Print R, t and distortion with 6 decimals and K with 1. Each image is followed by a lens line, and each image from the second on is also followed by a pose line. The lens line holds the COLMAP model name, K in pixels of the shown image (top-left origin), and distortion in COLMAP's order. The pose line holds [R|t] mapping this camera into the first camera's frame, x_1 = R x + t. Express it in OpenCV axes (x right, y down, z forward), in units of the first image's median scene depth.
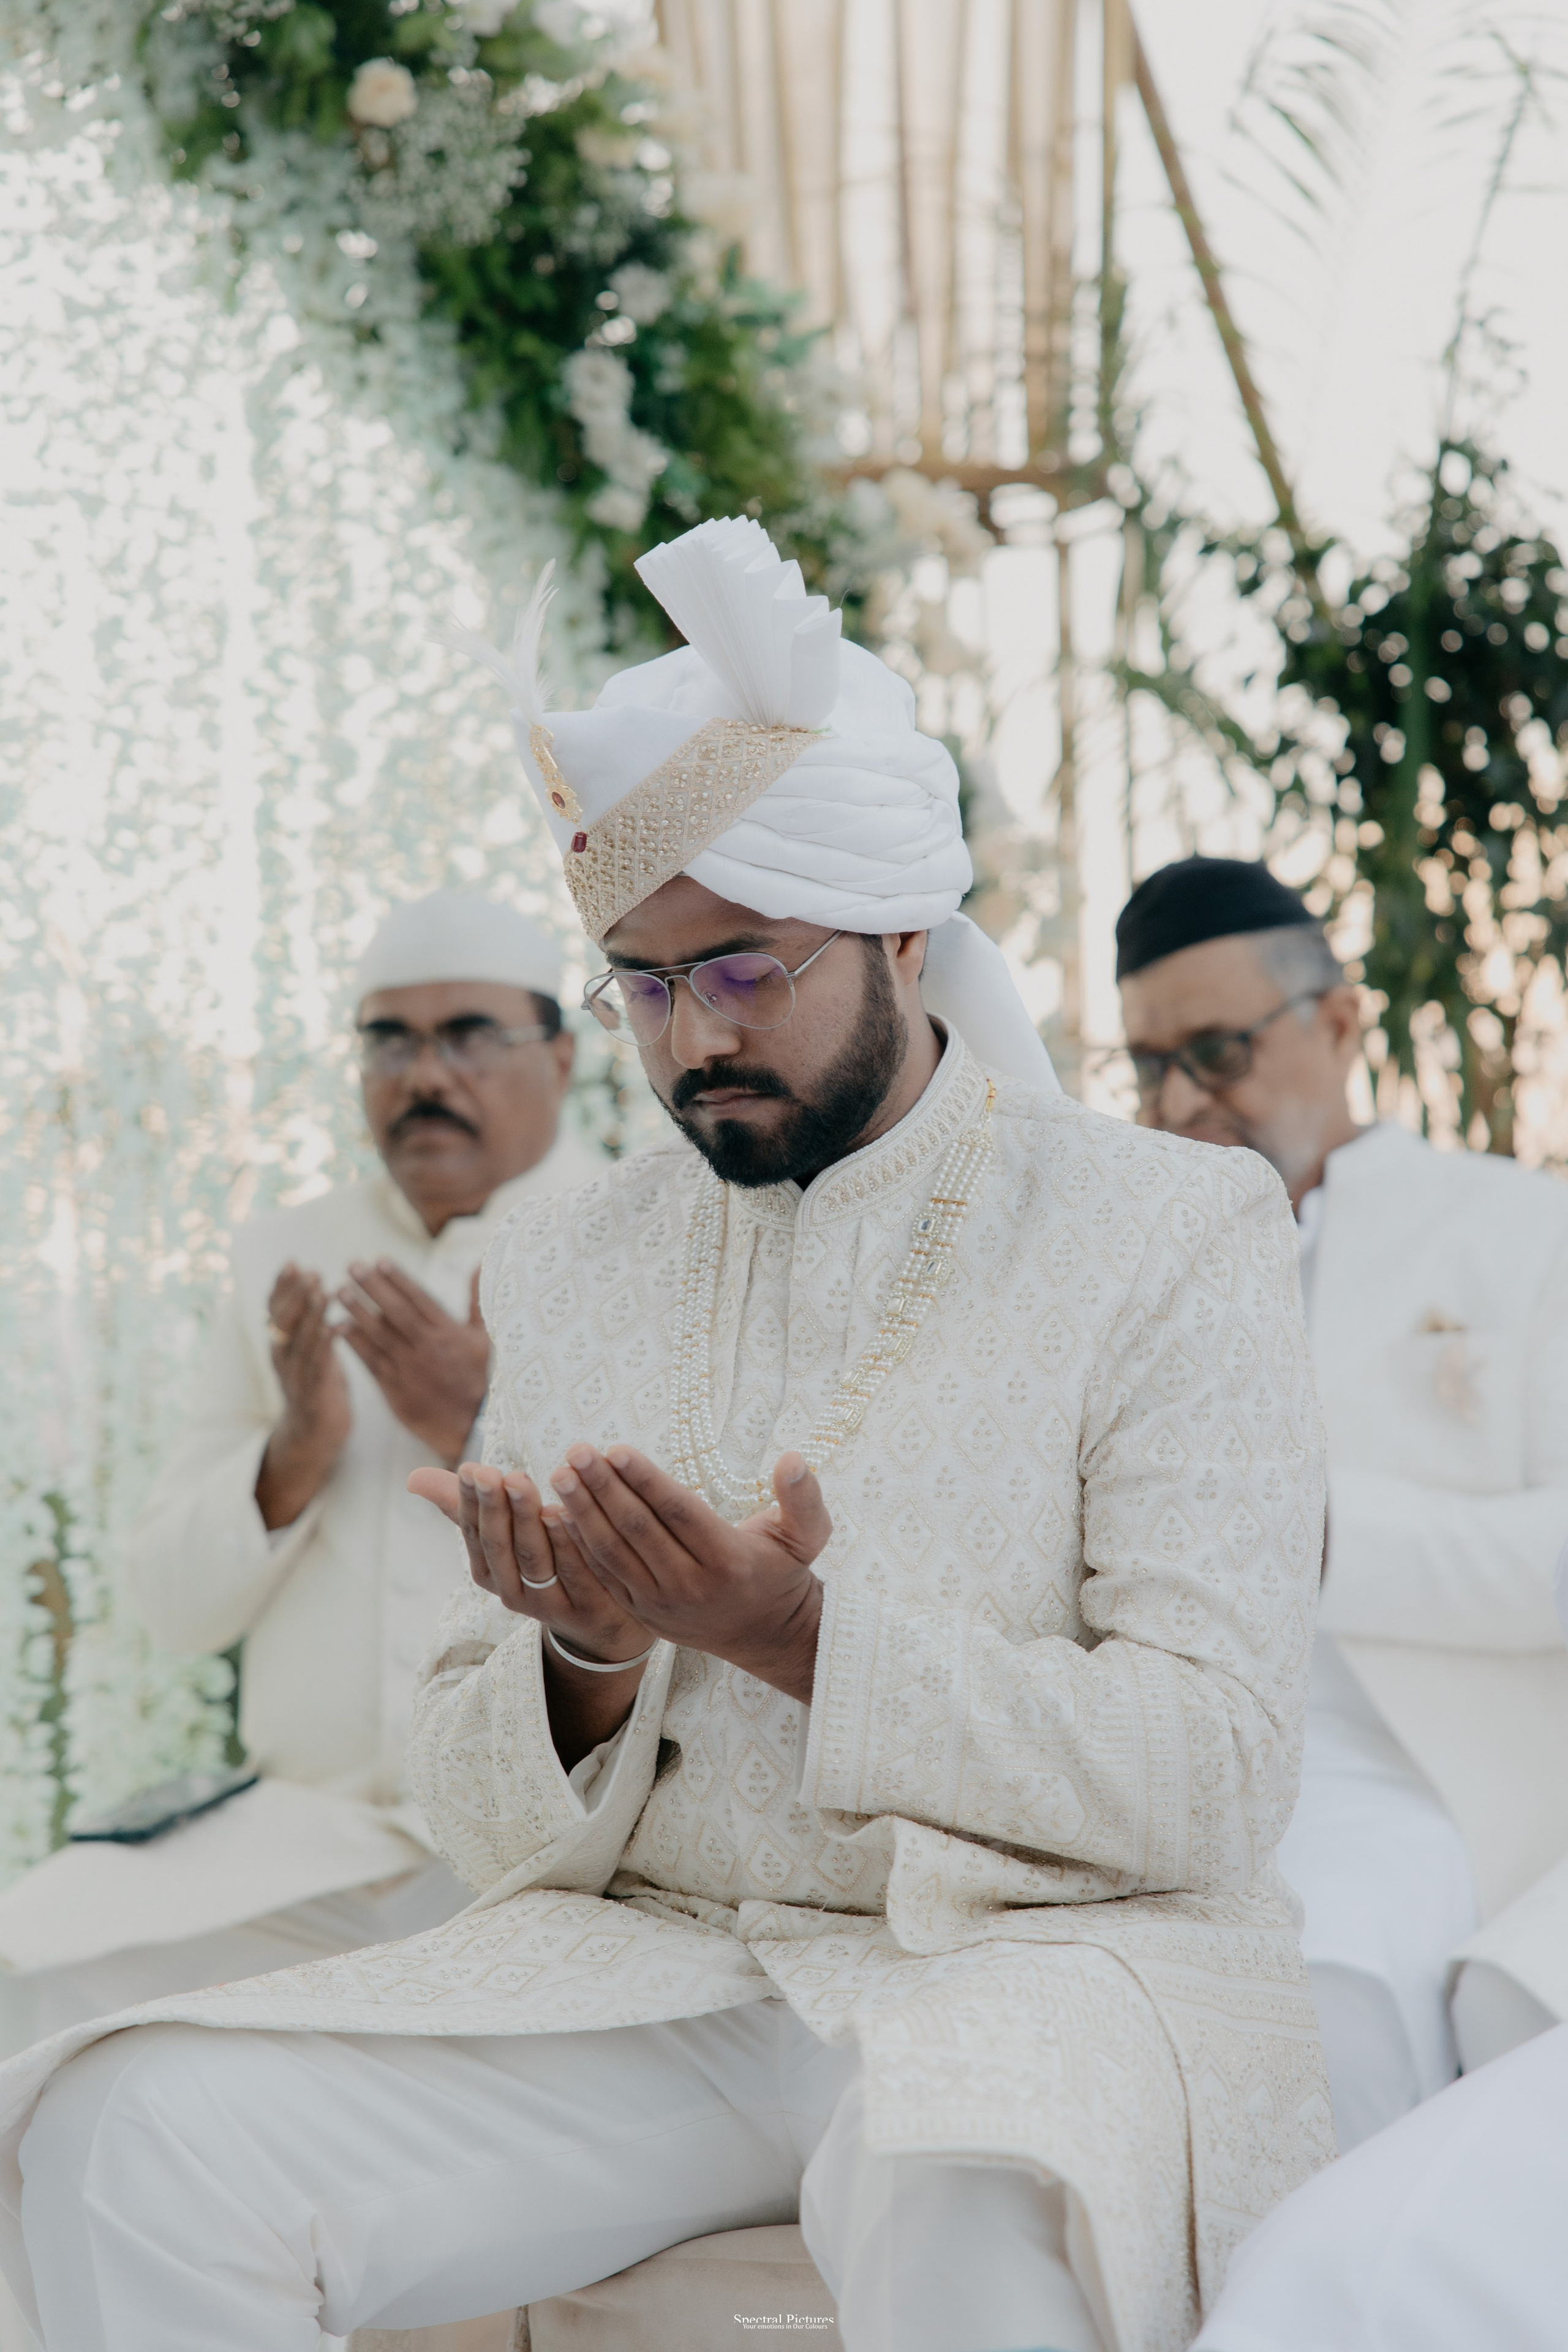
lens RADIAL K [[4768.4, 0, 787.3], [0, 4768.4, 1195.7], [0, 0, 1]] dist [0.171588, 0.000000]
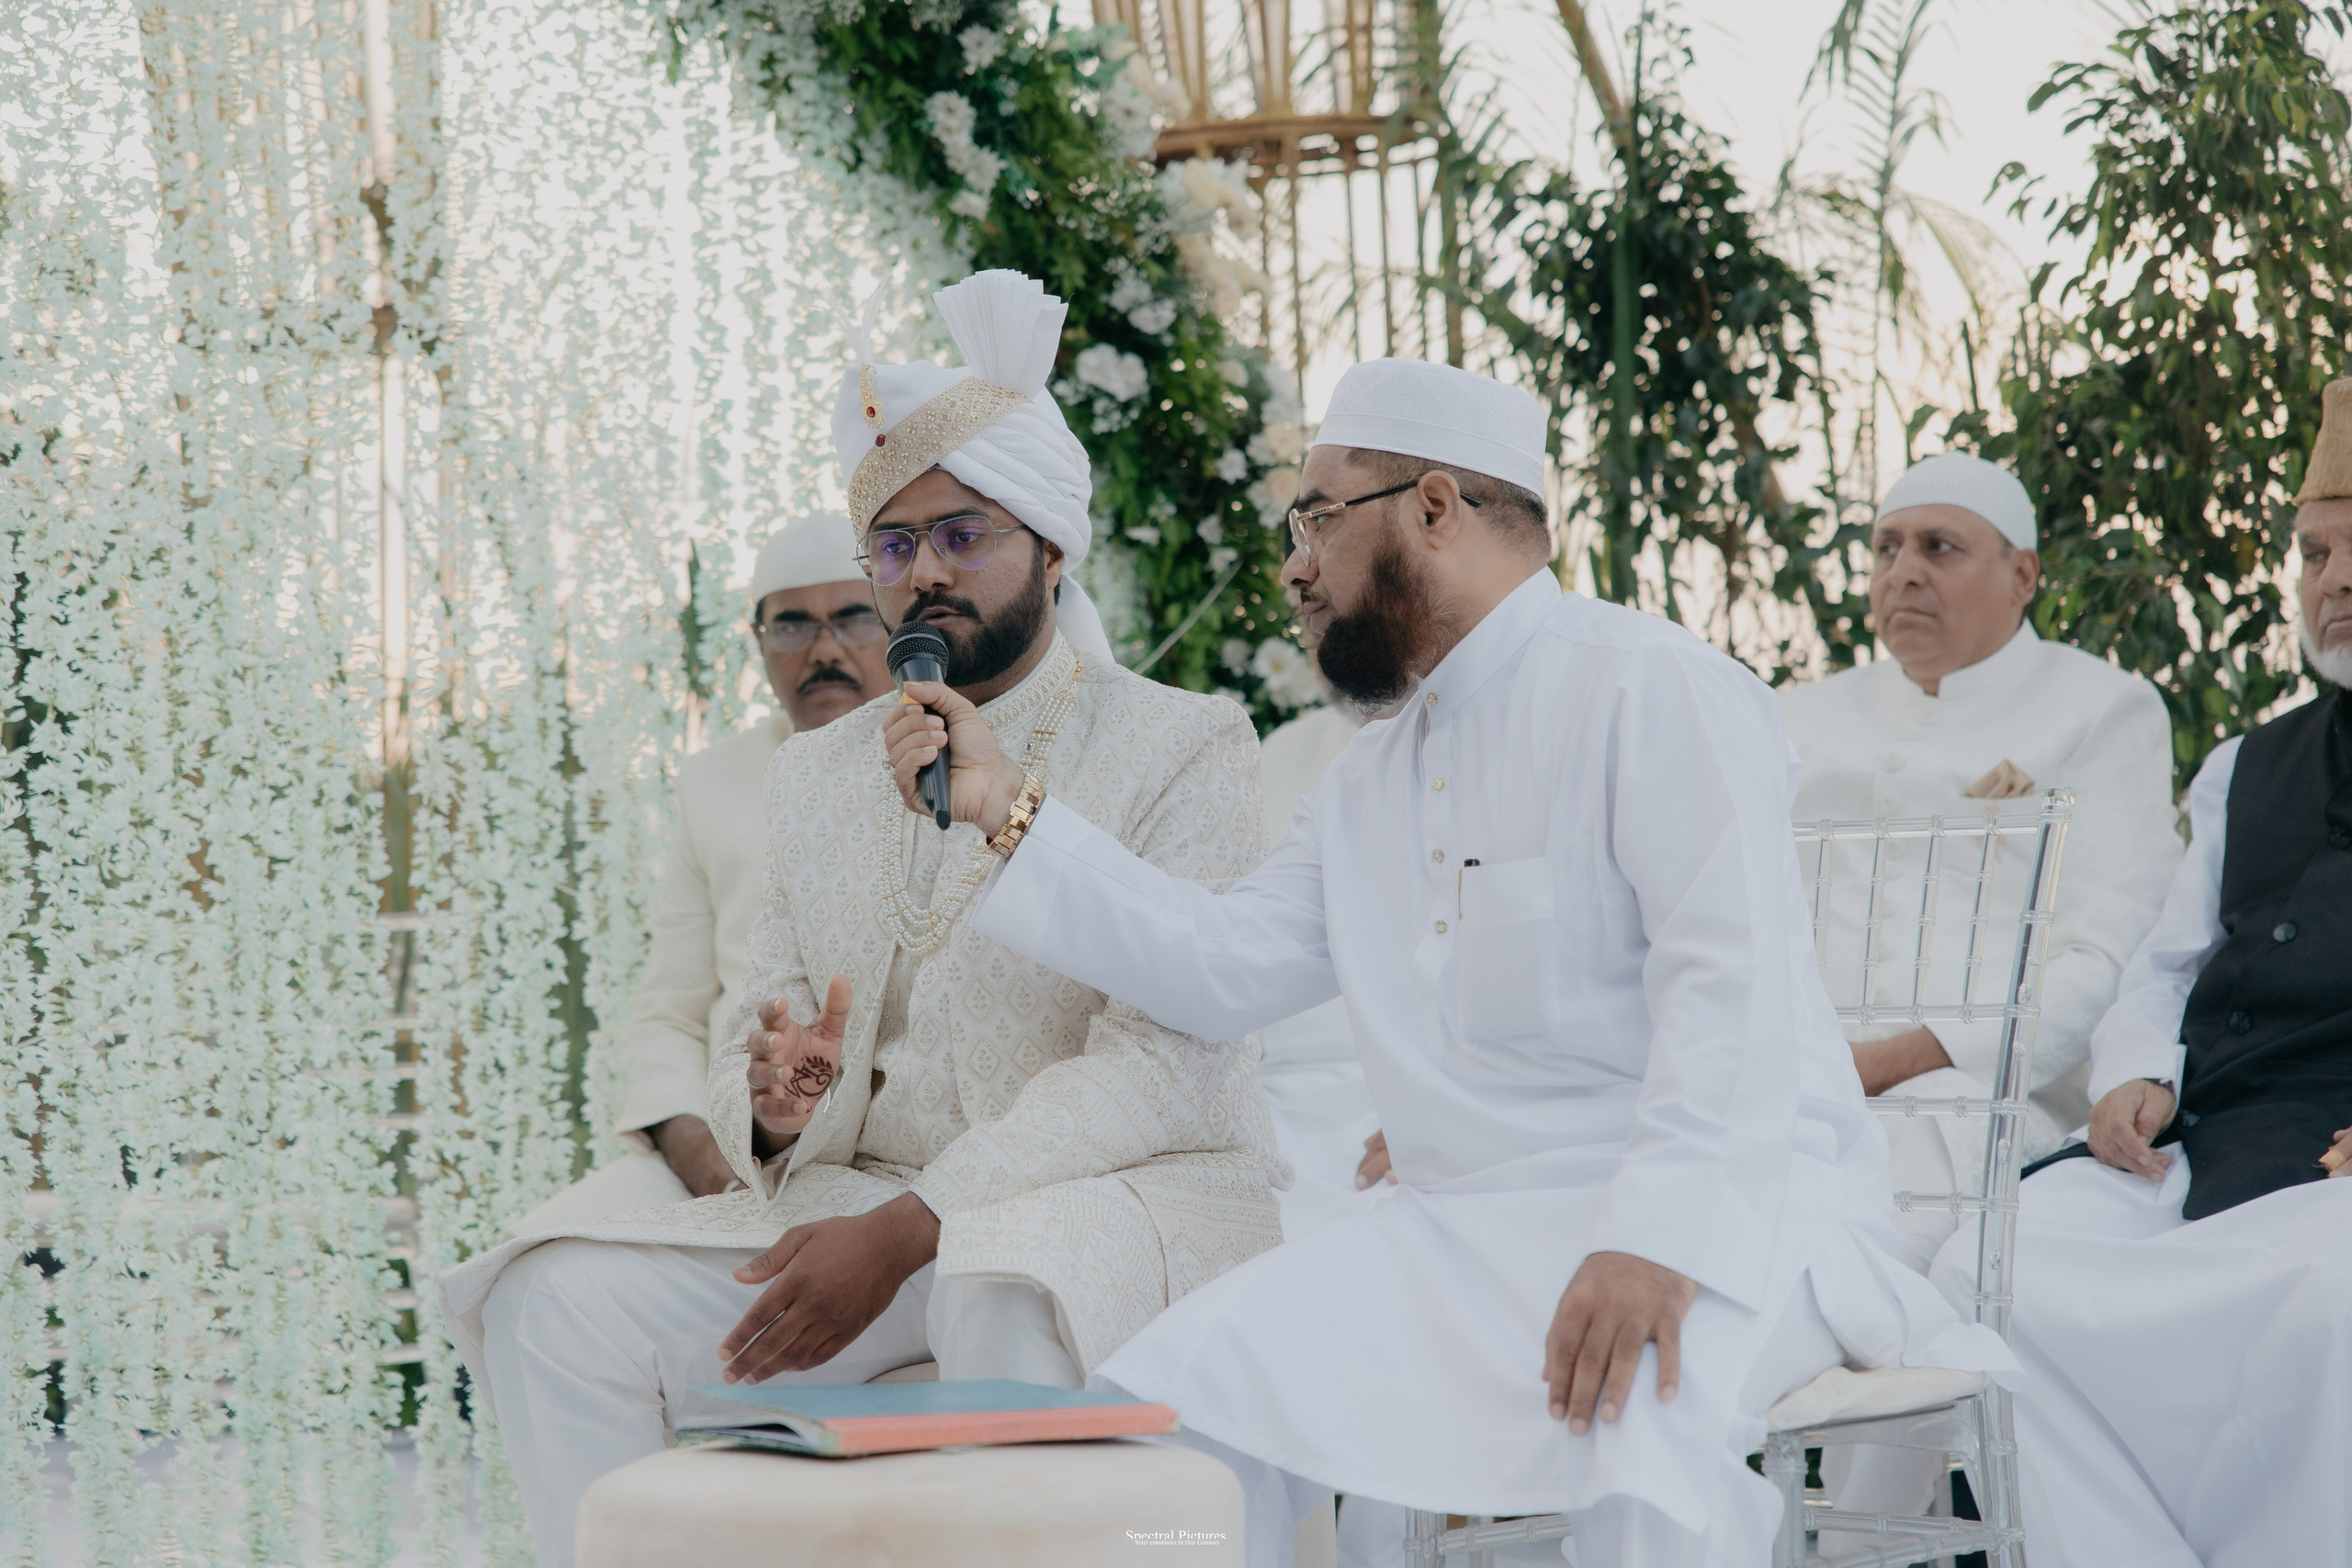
lens RADIAL K [[4767.9, 0, 1171.9], [0, 4767.9, 769.7], [0, 0, 1]] dist [0.171588, 0.000000]
pose [[0.997010, -0.031910, -0.070372, 0.112103], [0.033405, 0.999238, 0.020174, -0.009190], [0.069675, -0.022464, 0.997317, -0.350974]]
